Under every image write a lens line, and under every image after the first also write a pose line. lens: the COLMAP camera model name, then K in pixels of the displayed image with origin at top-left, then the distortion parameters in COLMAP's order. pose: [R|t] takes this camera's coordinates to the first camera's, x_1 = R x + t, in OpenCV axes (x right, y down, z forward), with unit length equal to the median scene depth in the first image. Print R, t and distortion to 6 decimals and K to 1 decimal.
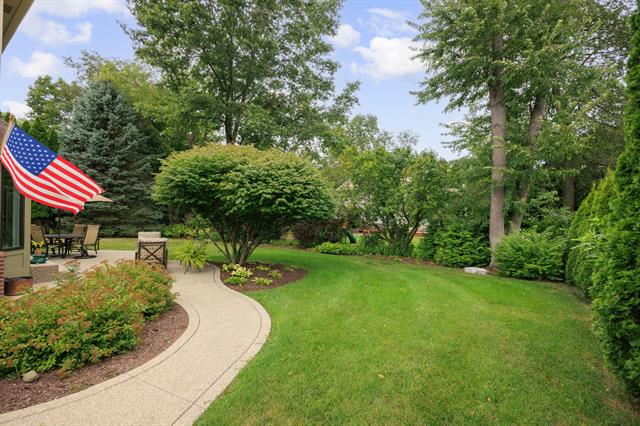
lens RADIAL K [[303.0, 0, 320.0], [0, 303.0, 213.0], [0, 0, 1]] dist [0.000734, -0.000054]
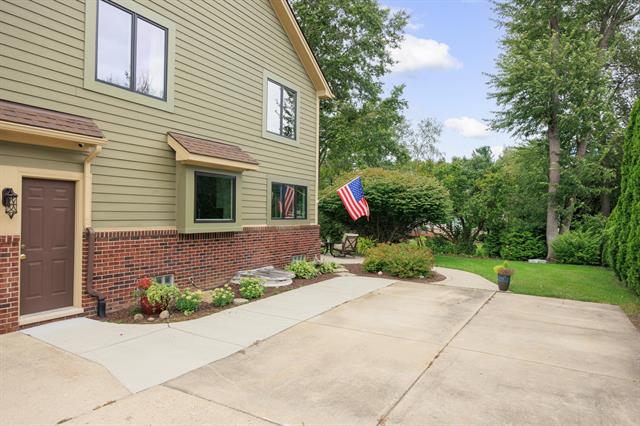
lens RADIAL K [[403.7, 0, 320.0], [0, 403.7, 213.0], [0, 0, 1]] dist [-0.001602, 0.000024]
pose [[0.996709, 0.004296, 0.080943, -0.568667], [-0.003875, 0.999978, -0.005359, -0.008340], [-0.080965, 0.005028, 0.996704, -0.673121]]
